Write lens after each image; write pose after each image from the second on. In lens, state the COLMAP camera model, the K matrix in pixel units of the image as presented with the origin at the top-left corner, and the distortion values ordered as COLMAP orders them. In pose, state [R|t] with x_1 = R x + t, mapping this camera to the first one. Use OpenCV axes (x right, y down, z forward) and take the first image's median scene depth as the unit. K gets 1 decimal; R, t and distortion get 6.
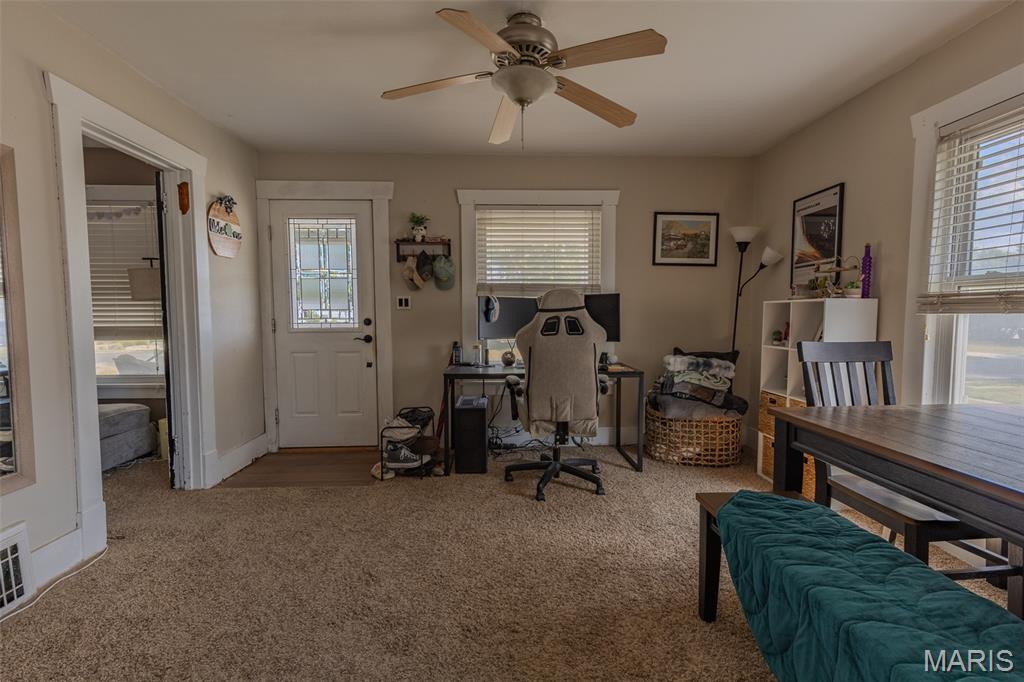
lens RADIAL K [[465.4, 0, 513.4], [0, 465.4, 340.3], [0, 0, 1]] dist [0.000232, -0.000006]
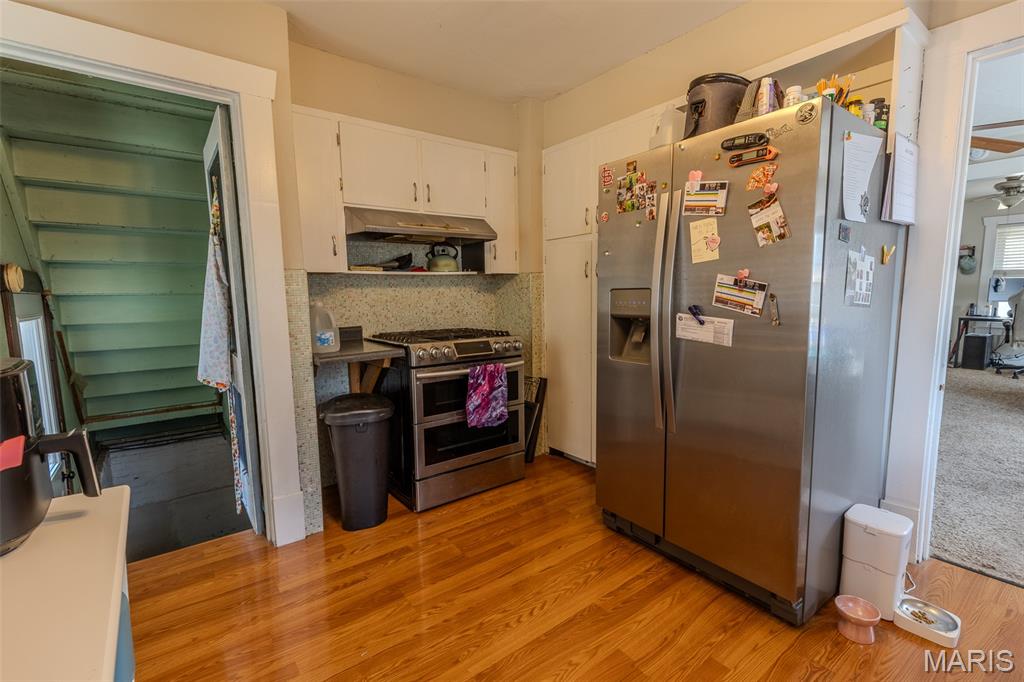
lens RADIAL K [[465.4, 0, 505.4], [0, 465.4, 343.1], [0, 0, 1]] dist [0.000232, -0.000006]
pose [[0.570311, 0.090661, -0.816410, 0.339321], [-0.039805, 0.995773, 0.082773, 0.081237], [0.820464, -0.014709, 0.571510, -1.554764]]
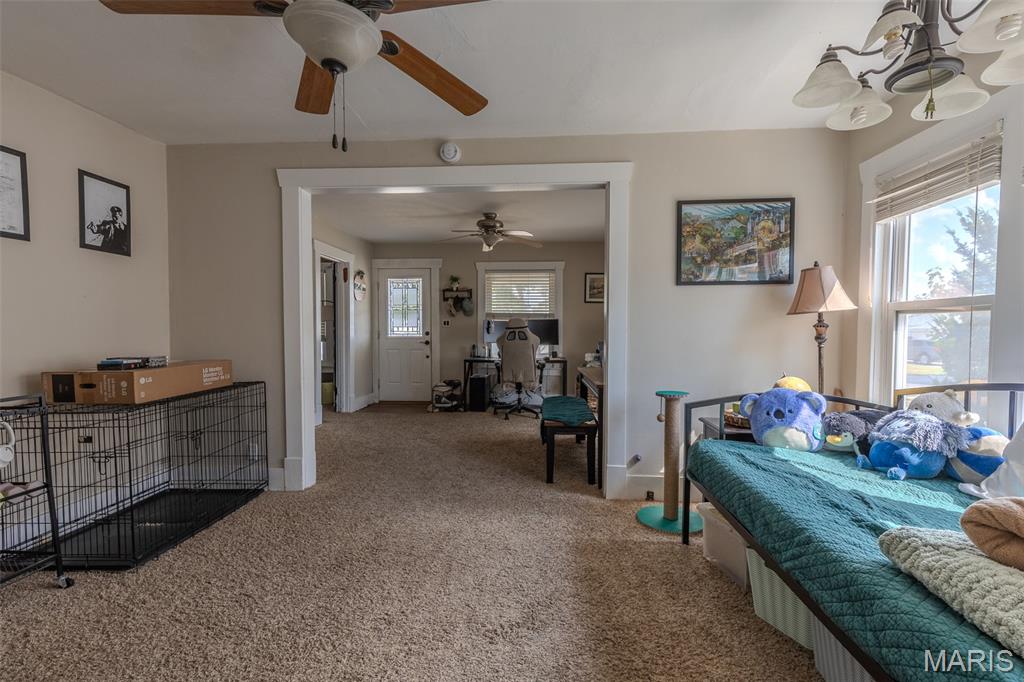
lens RADIAL K [[465.4, 0, 513.9], [0, 465.4, 348.0], [0, 0, 1]] dist [0.000232, -0.000006]
pose [[0.992611, 0.011452, -0.120800, 0.259797], [-0.014047, 0.999688, -0.020651, 0.052629], [0.120525, 0.022195, 0.992462, -0.814718]]
